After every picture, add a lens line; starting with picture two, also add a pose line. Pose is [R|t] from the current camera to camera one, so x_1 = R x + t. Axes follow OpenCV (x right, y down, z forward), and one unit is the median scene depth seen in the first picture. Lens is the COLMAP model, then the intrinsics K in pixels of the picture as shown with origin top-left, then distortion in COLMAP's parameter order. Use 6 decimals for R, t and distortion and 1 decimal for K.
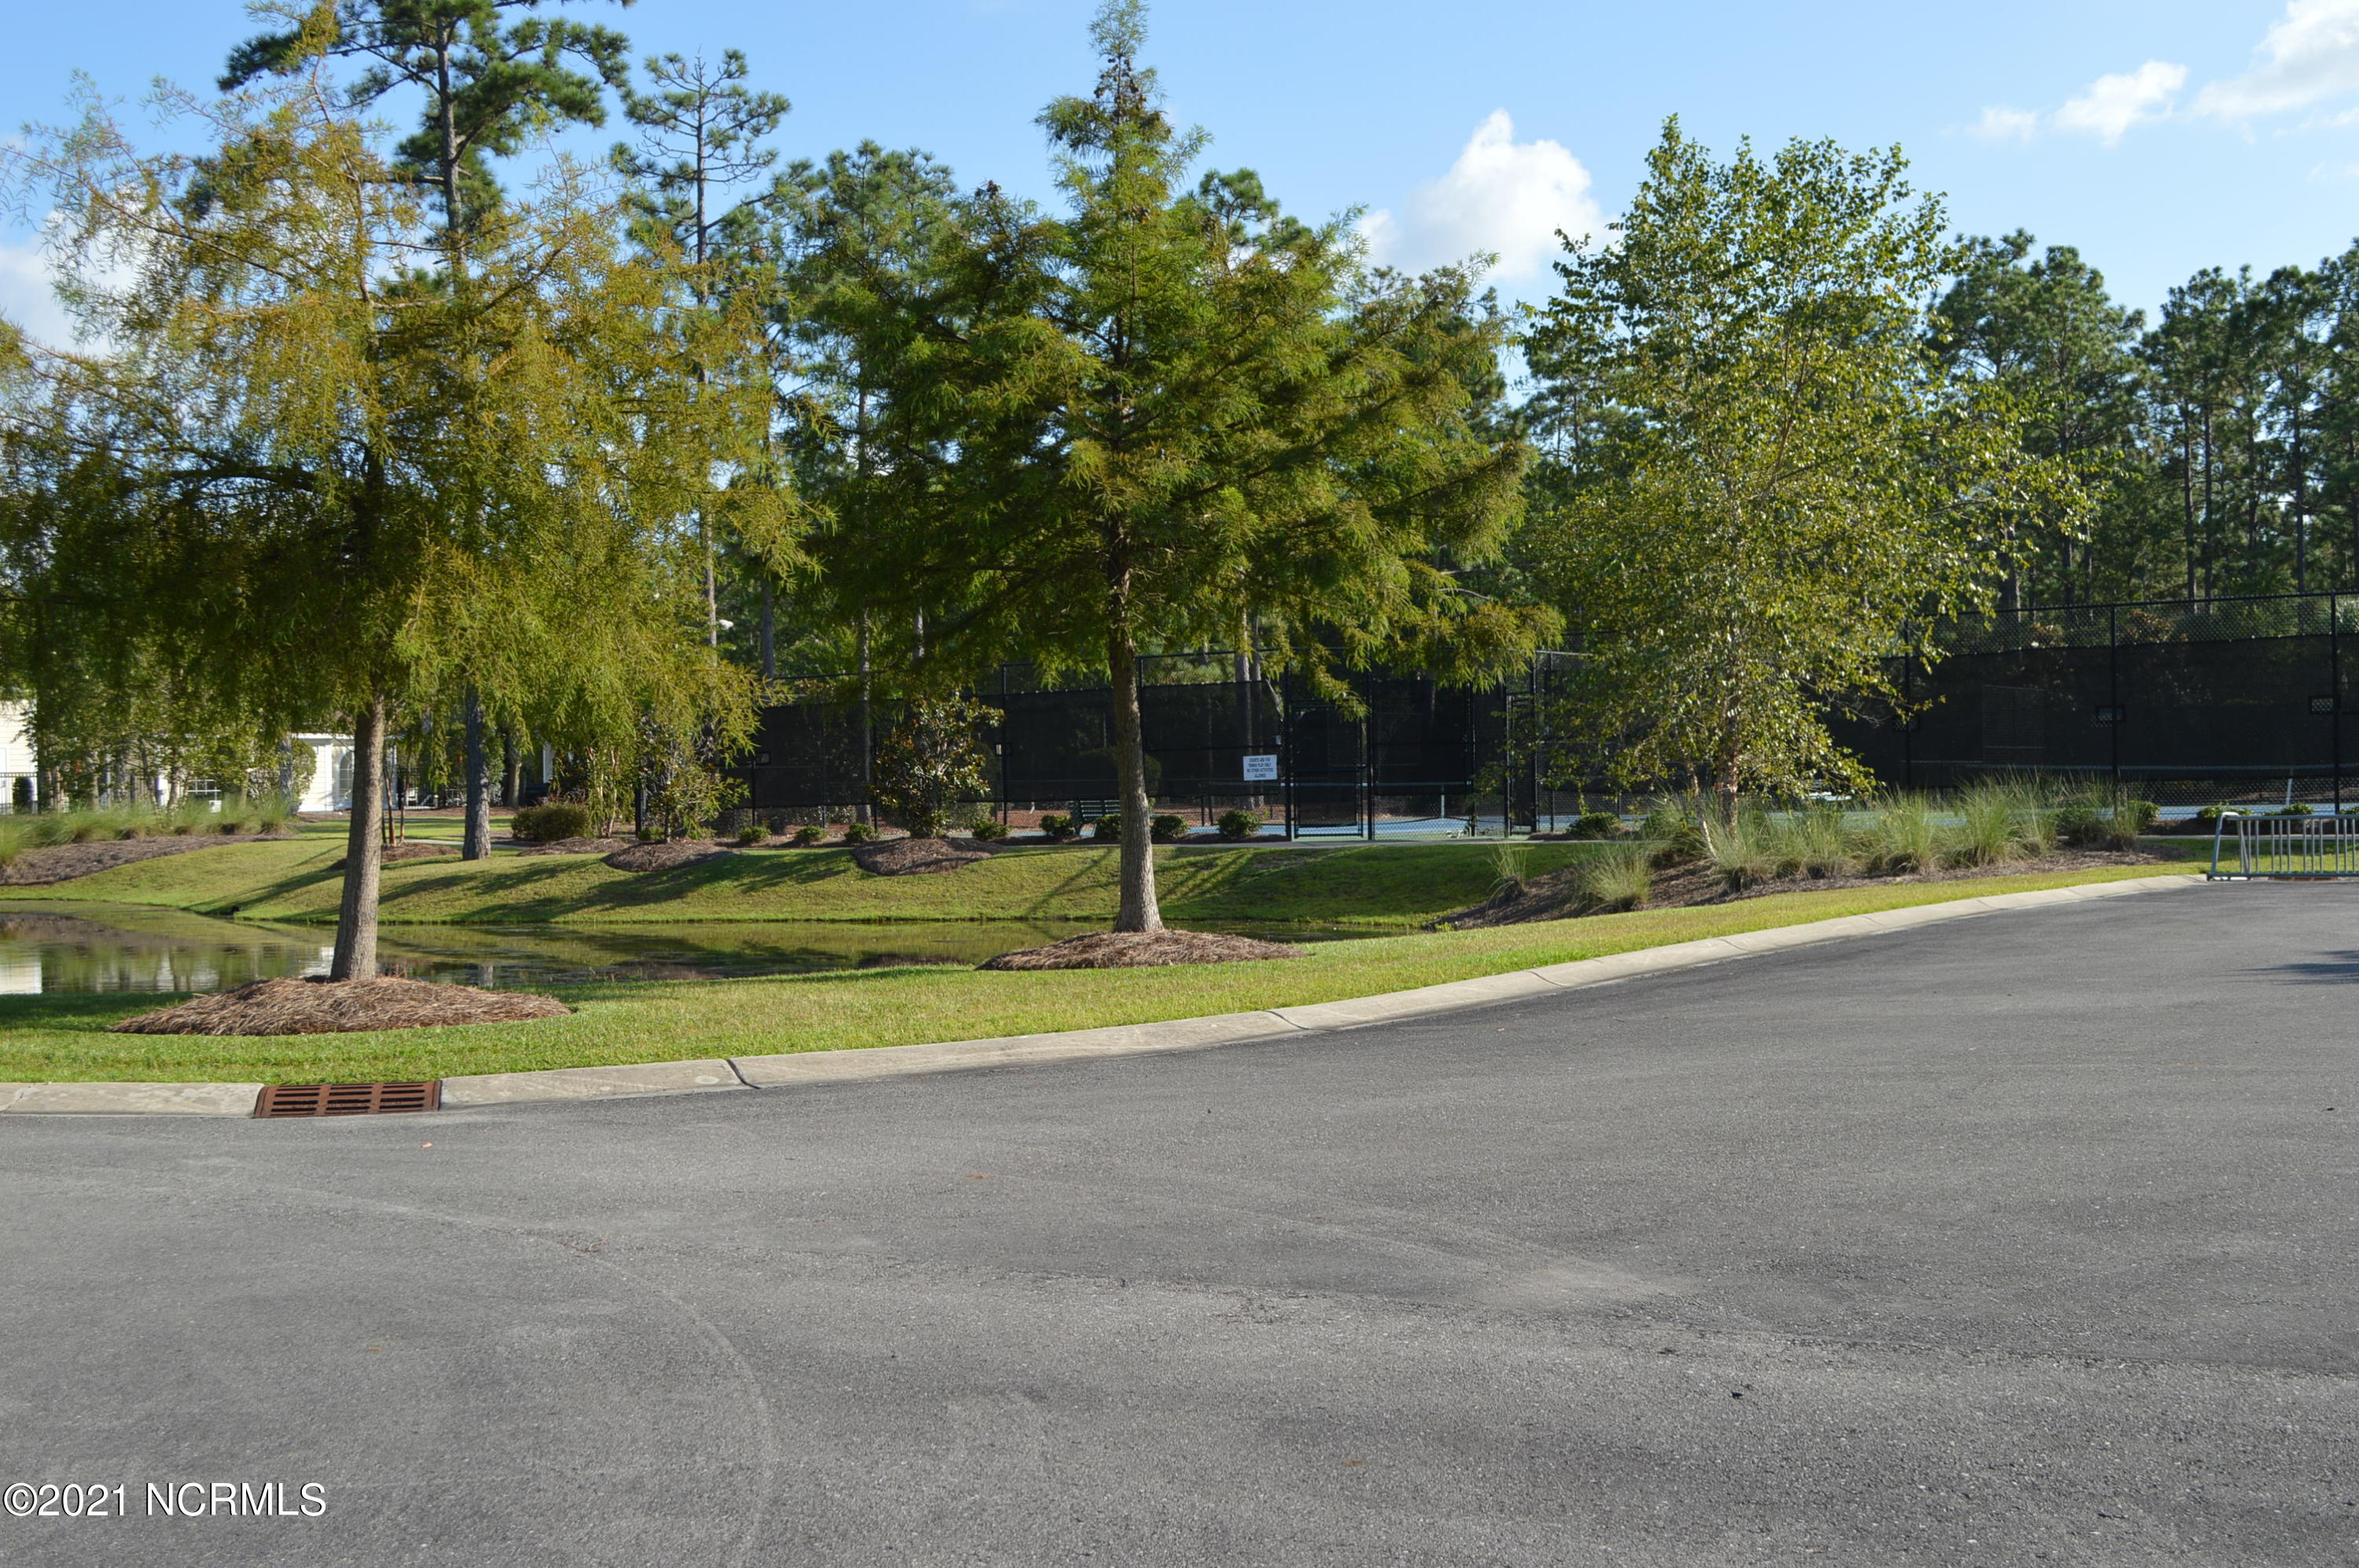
lens RADIAL K [[2725.2, 0, 1179.5], [0, 2725.2, 784.0], [0, 0, 1]] dist [-0.024286, -0.017850]
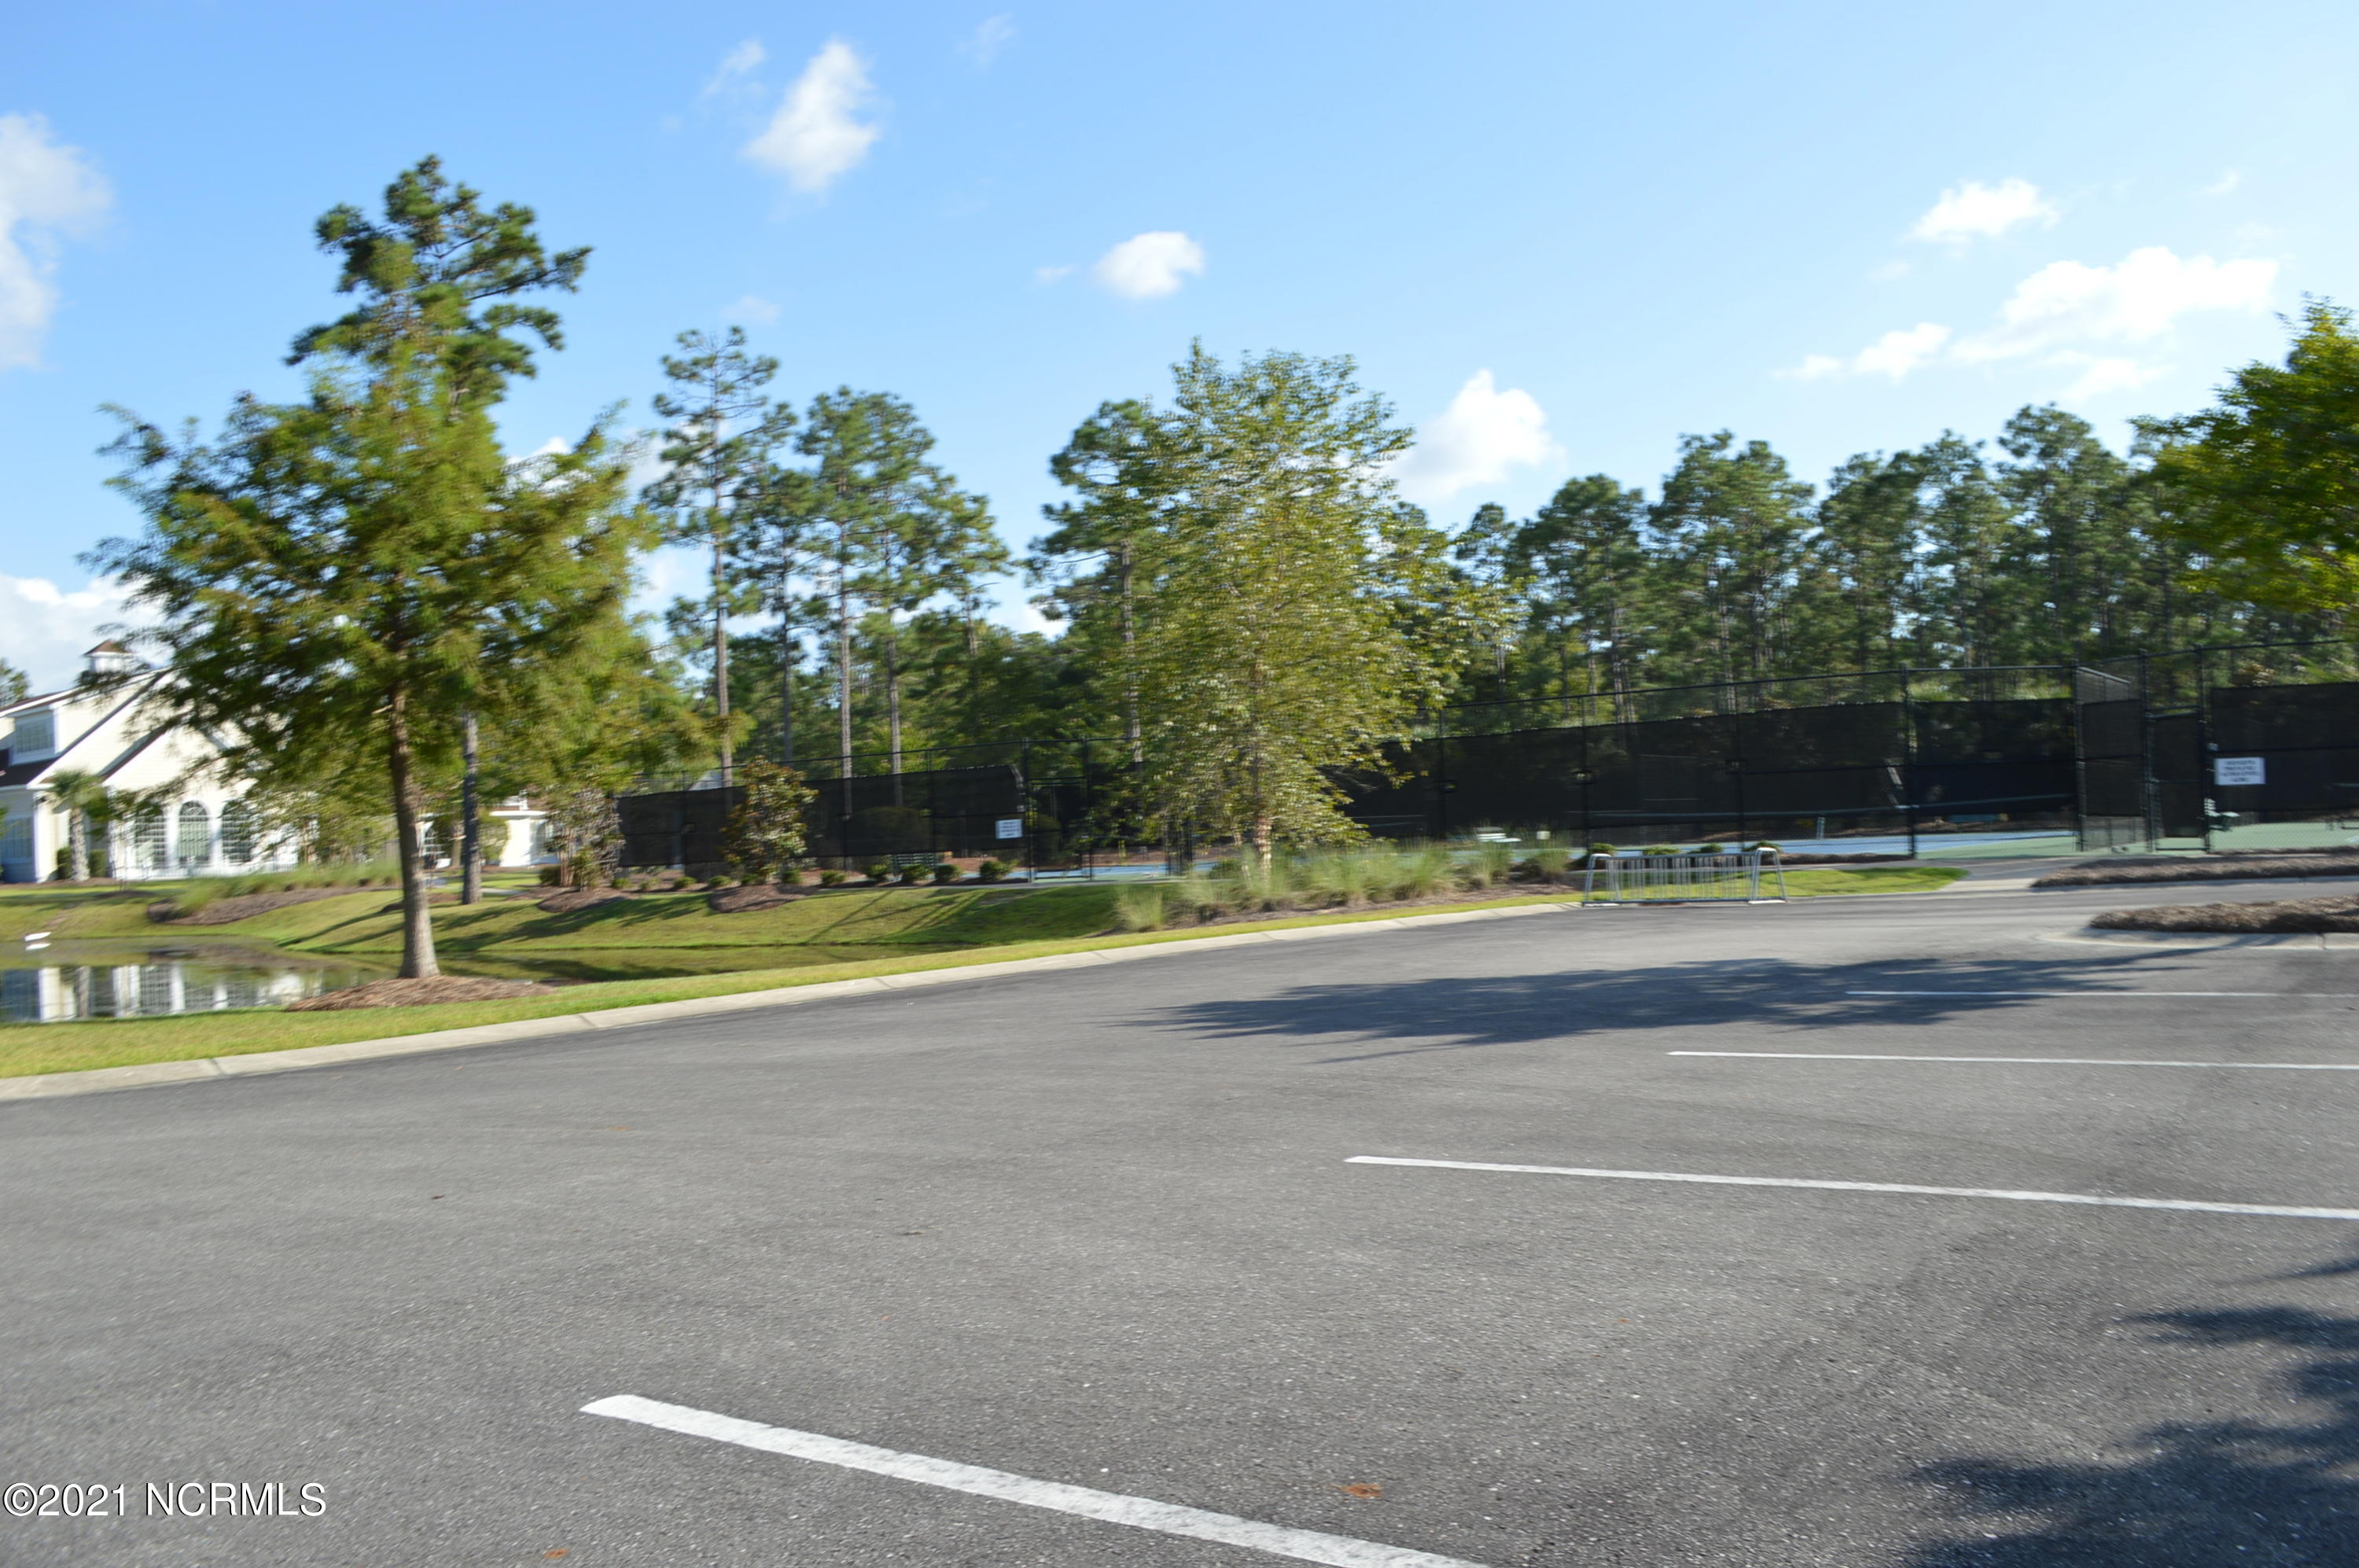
lens RADIAL K [[1886.6, 0, 1179.5], [0, 1886.6, 784.0], [0, 0, 1]] dist [-0.081397, 0.005658]
pose [[0.999003, -0.020168, -0.039822, 0.119249], [0.019171, 0.999497, -0.025268, -0.002284], [0.040312, 0.024479, 0.998887, 0.048201]]
